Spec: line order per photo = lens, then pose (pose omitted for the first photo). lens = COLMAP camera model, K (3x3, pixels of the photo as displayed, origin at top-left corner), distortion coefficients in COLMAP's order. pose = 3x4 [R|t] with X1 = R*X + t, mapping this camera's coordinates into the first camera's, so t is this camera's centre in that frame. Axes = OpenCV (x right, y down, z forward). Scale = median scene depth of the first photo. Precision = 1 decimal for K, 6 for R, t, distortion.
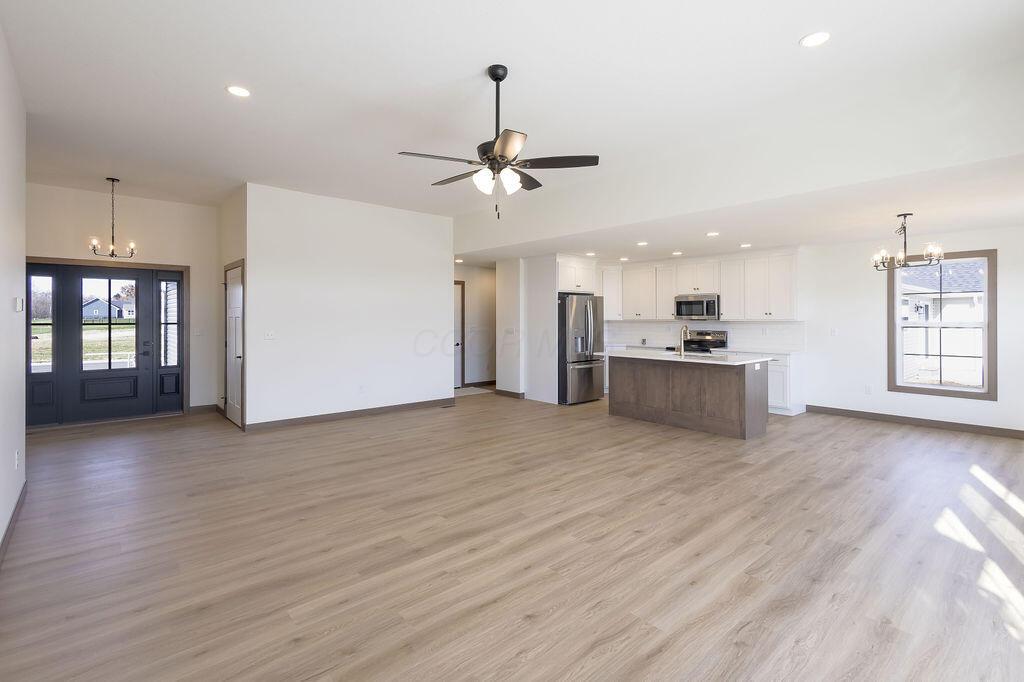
lens RADIAL K [[485.5, 0, 512.7], [0, 485.5, 321.2], [0, 0, 1]] dist [0.008154, -0.000752]
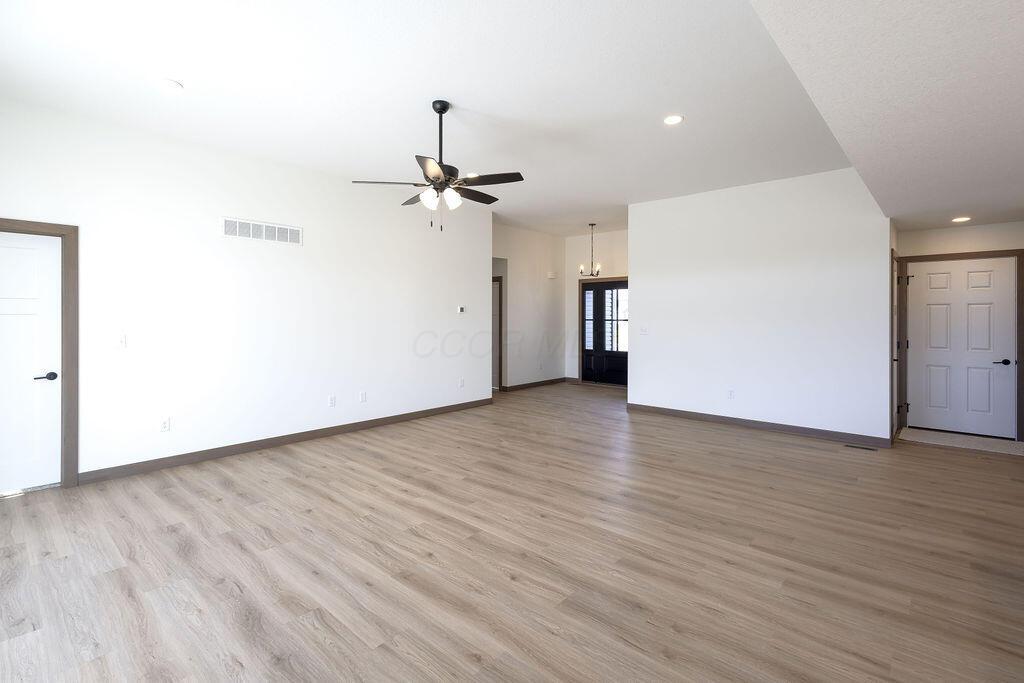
lens RADIAL K [[473.4, 0, 497.2], [0, 473.4, 324.6], [0, 0, 1]] dist [0.010419, -0.002629]
pose [[0.099846, 0.017809, -0.994844, 0.590797], [-0.006150, 0.999832, 0.017281, -0.003863], [0.994984, 0.004393, 0.099938, 0.539112]]
